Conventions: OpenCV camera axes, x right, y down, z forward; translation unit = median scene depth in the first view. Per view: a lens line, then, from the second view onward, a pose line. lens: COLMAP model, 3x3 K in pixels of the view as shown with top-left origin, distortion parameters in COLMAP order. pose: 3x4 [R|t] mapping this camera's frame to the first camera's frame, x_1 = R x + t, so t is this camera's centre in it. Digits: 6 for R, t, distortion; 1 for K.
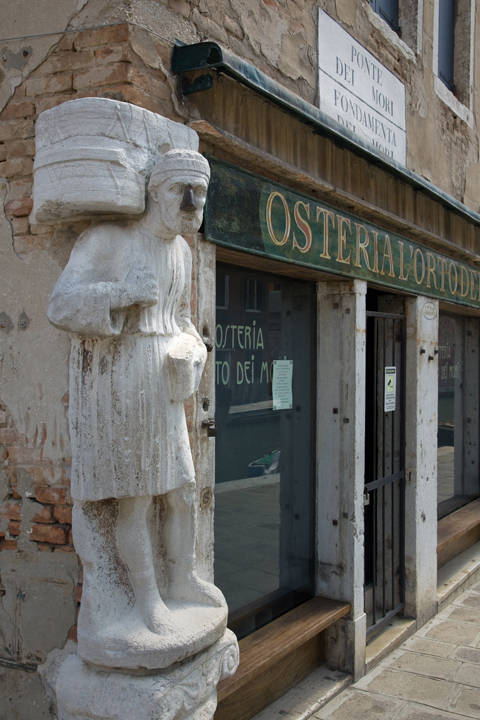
lens RADIAL K [[752.1, 0, 240.5], [0, 752.1, 360.6], [0, 0, 1]] dist [0.010917, 0.000000]
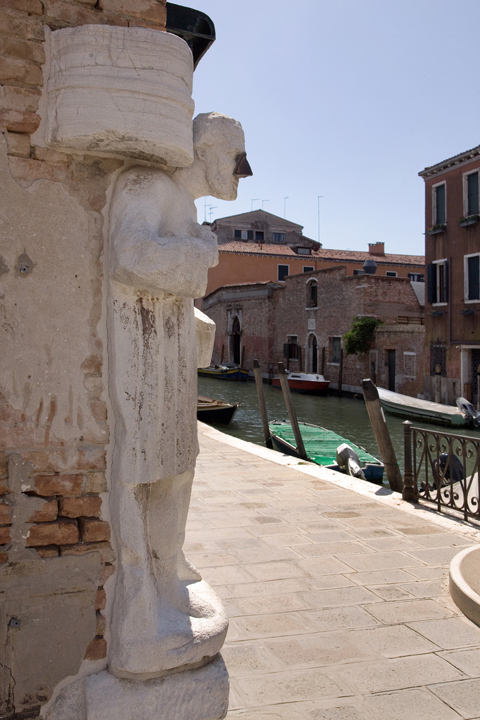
lens RADIAL K [[745.9, 0, 248.4], [0, 745.9, 293.2], [0, 0, 1]] dist [-0.010743, 0.000000]
pose [[0.628377, 0.084205, 0.773338, -0.755726], [-0.038461, 0.996271, -0.077228, 0.028143], [-0.776957, 0.018785, 0.629273, 0.337293]]
